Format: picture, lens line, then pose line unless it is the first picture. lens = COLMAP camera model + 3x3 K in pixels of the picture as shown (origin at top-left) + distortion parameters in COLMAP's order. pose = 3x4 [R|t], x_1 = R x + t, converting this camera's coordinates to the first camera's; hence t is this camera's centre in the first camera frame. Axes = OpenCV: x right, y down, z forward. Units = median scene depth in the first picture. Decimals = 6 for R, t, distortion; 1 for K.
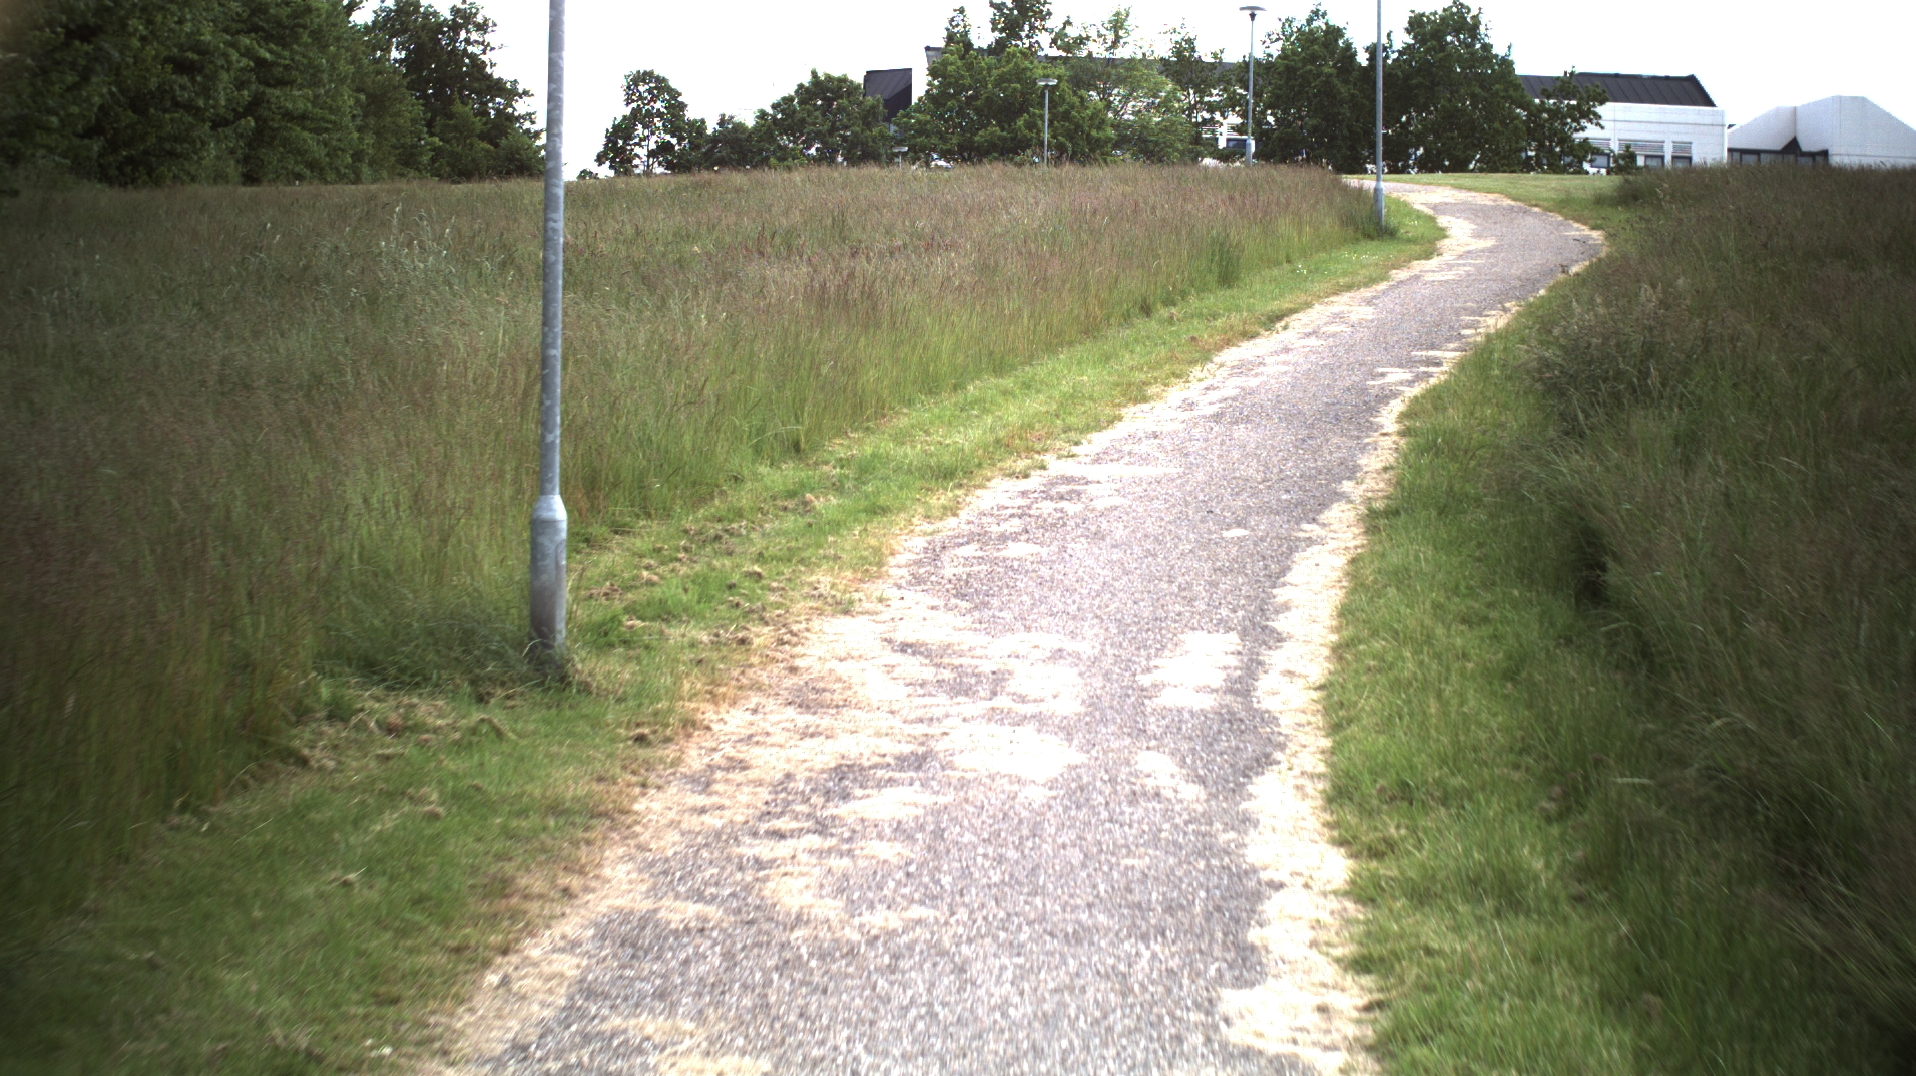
lens RADIAL K [[3510.9, 0, 962.1], [0, 3510.9, 553.2], [0, 0, 1]] dist [-0.258982, 0.000000]
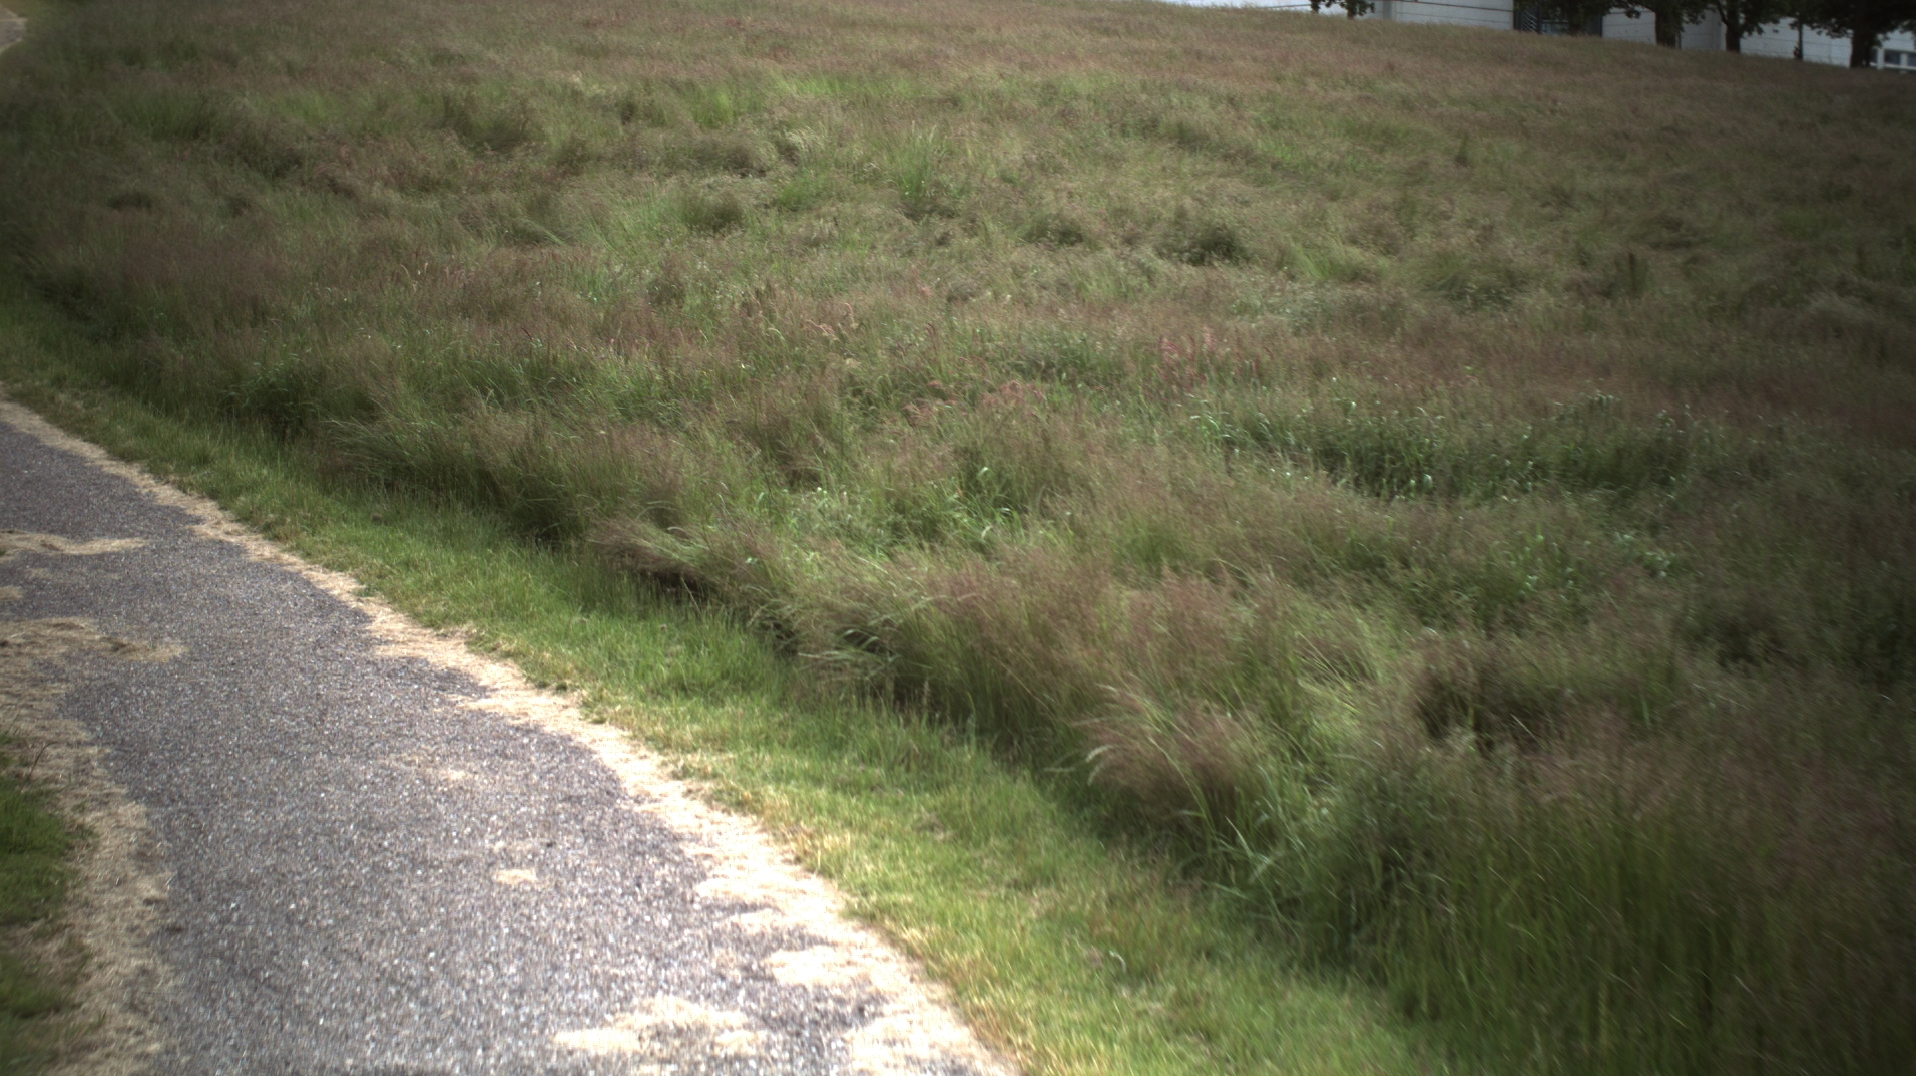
lens RADIAL K [[3510.9, 0, 960.4], [0, 3510.9, 533.9], [0, 0, 1]] dist [-0.258982, 0.000000]
pose [[0.907194, -0.025102, 0.419962, -0.163557], [-0.003937, 0.997668, 0.068137, 0.056633], [-0.420693, -0.063467, 0.904980, -1.141711]]
